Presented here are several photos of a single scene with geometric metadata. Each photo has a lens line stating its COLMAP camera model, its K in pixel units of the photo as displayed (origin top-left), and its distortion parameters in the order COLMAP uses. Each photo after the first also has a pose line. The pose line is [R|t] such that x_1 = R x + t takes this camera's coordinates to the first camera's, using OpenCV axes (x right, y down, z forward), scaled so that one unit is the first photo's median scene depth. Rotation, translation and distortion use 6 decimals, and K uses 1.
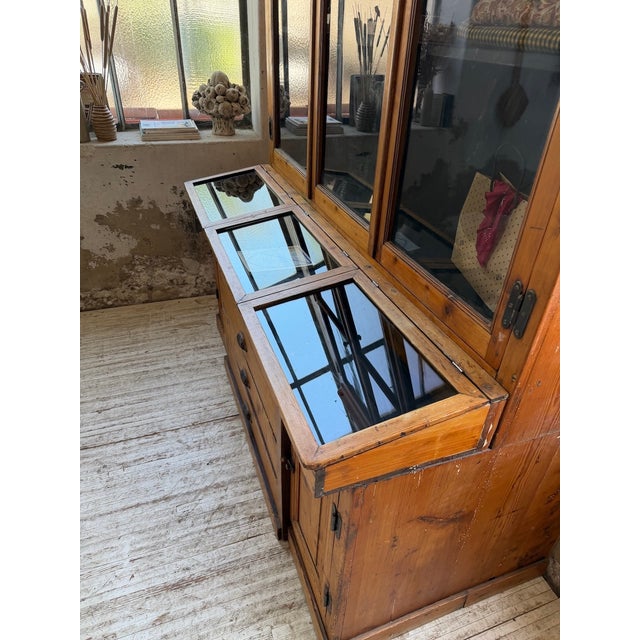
lens RADIAL K [[451.2, 0, 324.3], [0, 451.2, 322.4], [0, 0, 1]] dist [0.039164, -0.052564]
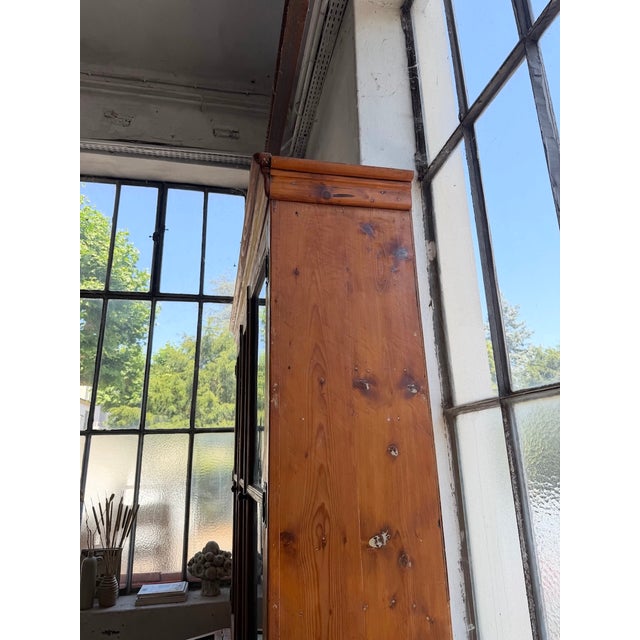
lens RADIAL K [[451.2, 0, 320.3], [0, 451.2, 318.5], [0, 0, 1]] dist [0.039164, -0.052564]
pose [[0.986823, -0.109360, -0.119250, 0.347447], [-0.021359, 0.642511, -0.765979, 0.008656], [0.160386, 0.758433, 0.631708, -0.261203]]
